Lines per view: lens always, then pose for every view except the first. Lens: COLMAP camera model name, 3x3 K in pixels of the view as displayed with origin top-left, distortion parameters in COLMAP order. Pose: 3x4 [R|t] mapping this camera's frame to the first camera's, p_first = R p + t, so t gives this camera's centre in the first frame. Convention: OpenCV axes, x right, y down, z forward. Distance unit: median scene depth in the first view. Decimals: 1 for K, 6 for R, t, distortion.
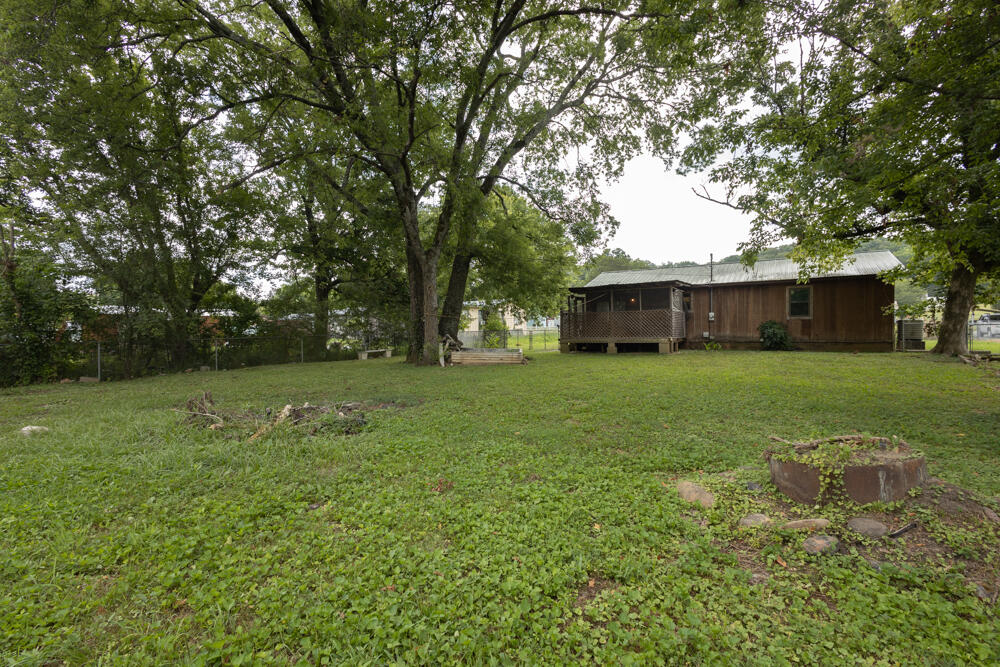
lens RADIAL K [[468.6, 0, 498.7], [0, 468.6, 335.2], [0, 0, 1]] dist [0.001108, -0.000307]
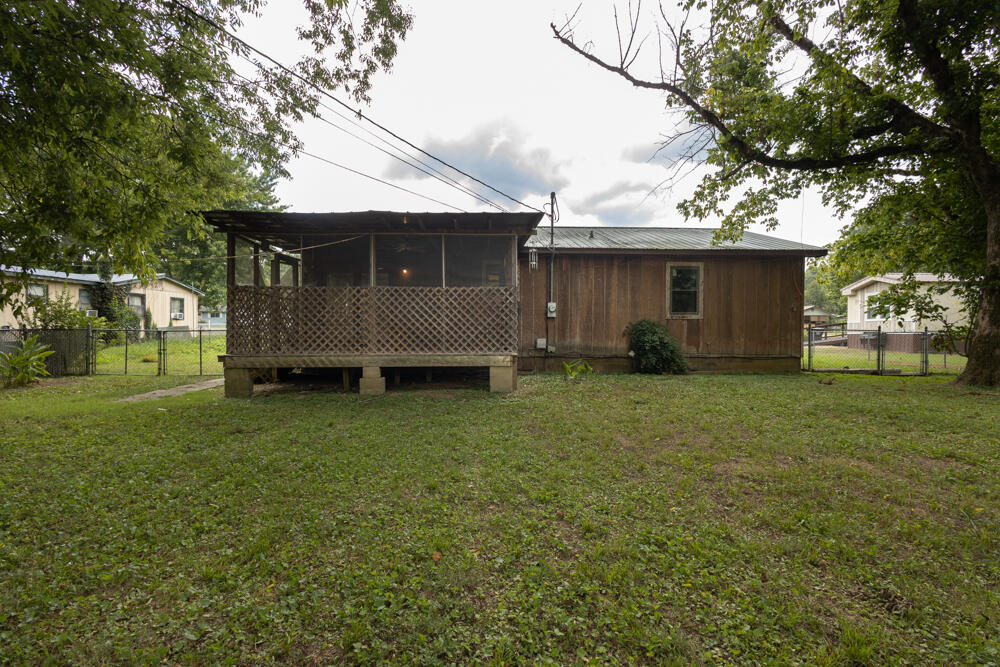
lens RADIAL K [[468.6, 0, 498.0], [0, 468.6, 336.9], [0, 0, 1]] dist [0.001108, -0.000307]
pose [[0.833925, 0.007159, 0.551832, 0.116280], [-0.008550, 0.999963, -0.000053, -0.009013], [-0.551812, -0.004674, 0.833955, 0.626922]]
